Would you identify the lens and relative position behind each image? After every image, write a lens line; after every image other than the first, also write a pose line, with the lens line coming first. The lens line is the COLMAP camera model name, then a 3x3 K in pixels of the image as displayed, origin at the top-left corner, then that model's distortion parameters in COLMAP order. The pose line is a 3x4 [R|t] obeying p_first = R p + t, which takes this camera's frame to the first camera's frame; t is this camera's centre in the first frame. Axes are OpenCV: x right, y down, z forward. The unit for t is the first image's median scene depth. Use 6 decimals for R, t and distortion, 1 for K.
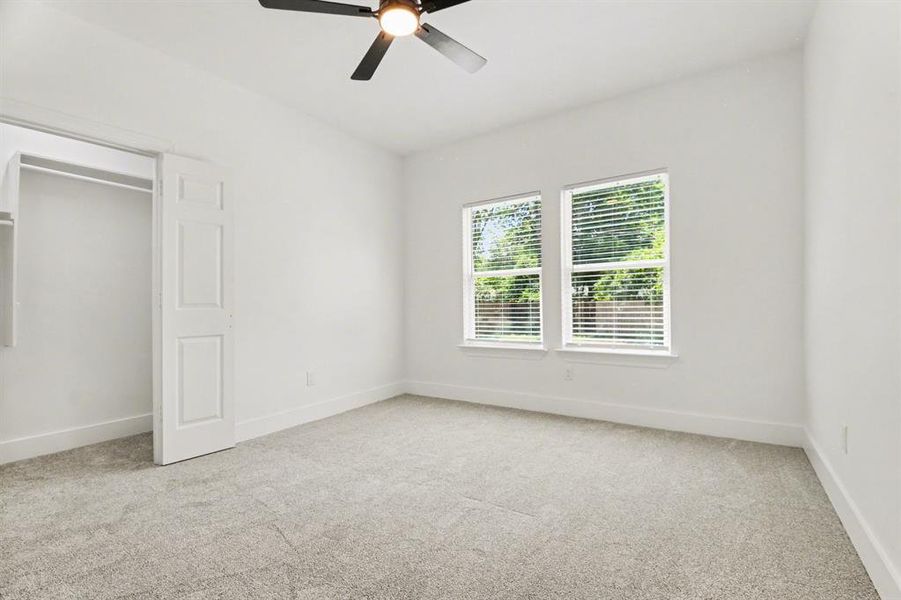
lens RADIAL K [[412.0, 0, 456.0], [0, 412.0, 298.5], [0, 0, 1]] dist [0.000381, -0.000183]
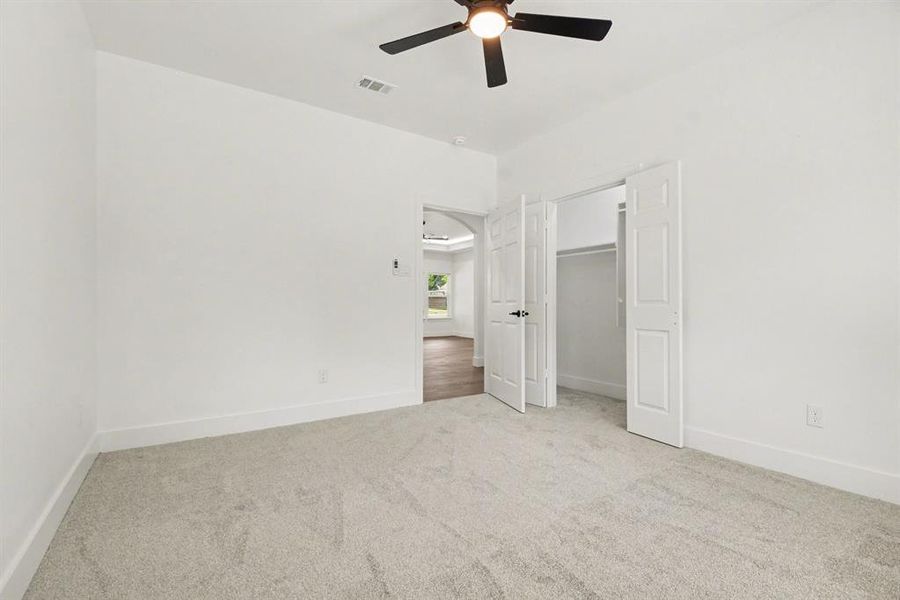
lens RADIAL K [[411.5, 0, 455.5], [0, 411.5, 298.5], [0, 0, 1]] dist [0.000381, -0.000183]
pose [[-0.378398, 0.004841, -0.925630, 0.571016], [0.015404, 0.999881, -0.001068, 0.001834], [0.925515, -0.014662, -0.378428, 0.907521]]
